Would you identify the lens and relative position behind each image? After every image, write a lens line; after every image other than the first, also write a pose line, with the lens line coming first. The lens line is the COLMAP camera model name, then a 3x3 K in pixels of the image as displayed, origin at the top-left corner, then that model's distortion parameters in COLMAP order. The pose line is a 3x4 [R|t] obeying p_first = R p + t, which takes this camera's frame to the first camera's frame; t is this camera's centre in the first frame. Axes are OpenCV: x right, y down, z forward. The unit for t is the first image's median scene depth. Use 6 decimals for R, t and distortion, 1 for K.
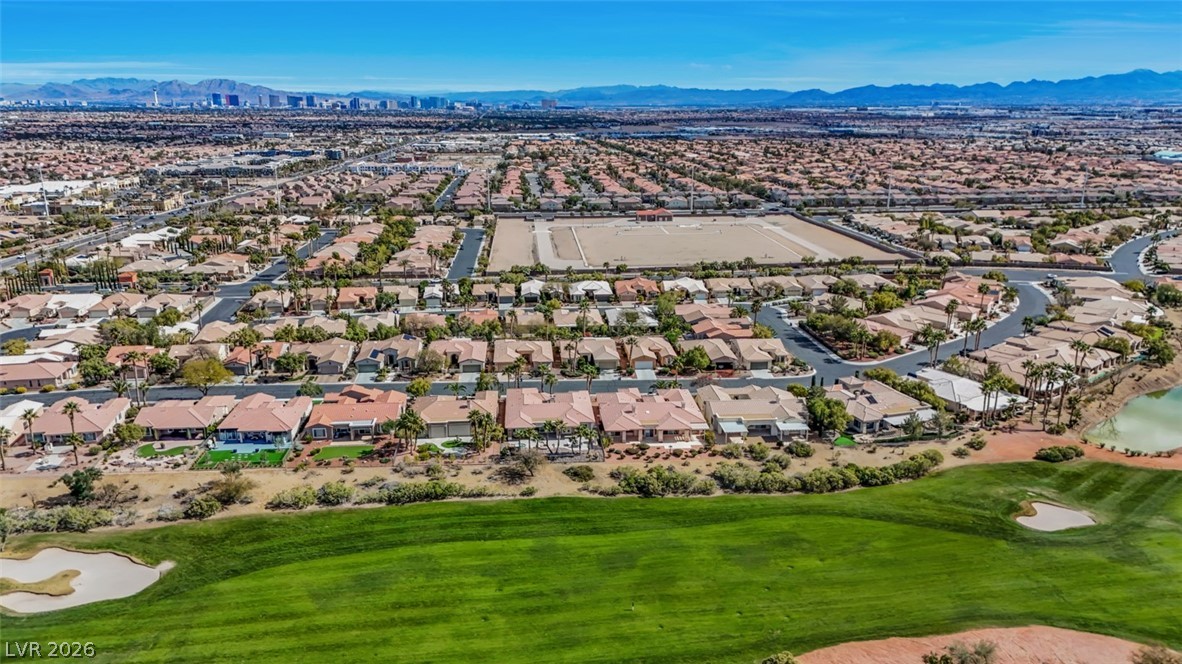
lens RADIAL K [[863.0, 0, 592.3], [0, 863.0, 336.9], [0, 0, 1]] dist [0.088546, -0.089996]
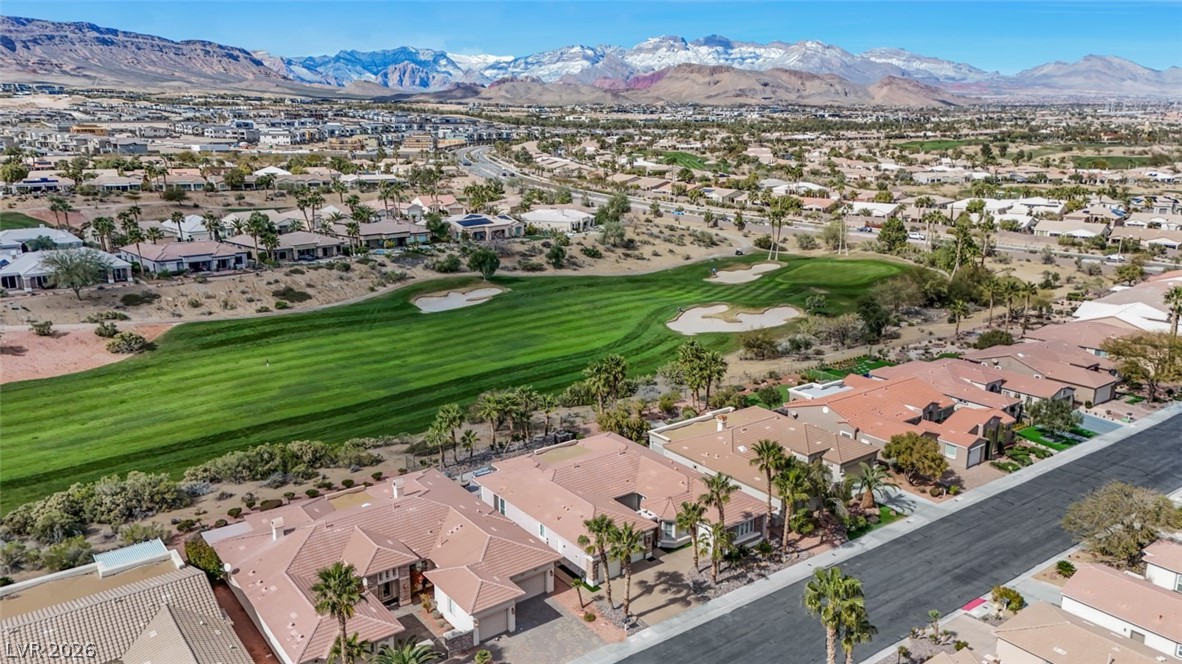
lens RADIAL K [[863.0, 0, 592.3], [0, 863.0, 336.9], [0, 0, 1]] dist [0.088546, -0.089996]
pose [[-0.843089, 0.126437, -0.522699, 0.148043], [-0.150214, 0.877912, 0.454649, -0.153068], [0.516368, 0.461826, -0.721166, 1.072769]]
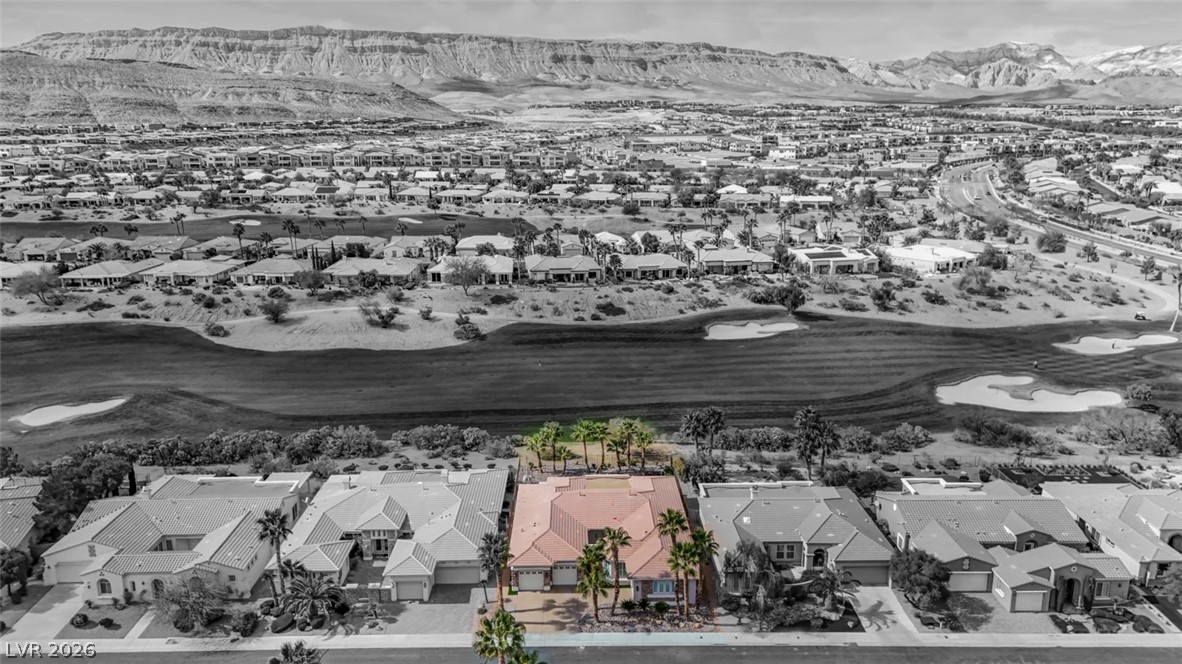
lens RADIAL K [[863.0, 0, 592.3], [0, 863.0, 336.9], [0, 0, 1]] dist [0.088546, -0.089996]
pose [[-0.998375, -0.015047, 0.054957, -0.059669], [0.014095, 0.869310, 0.494066, -0.216315], [-0.055209, 0.494038, -0.867686, 1.162496]]
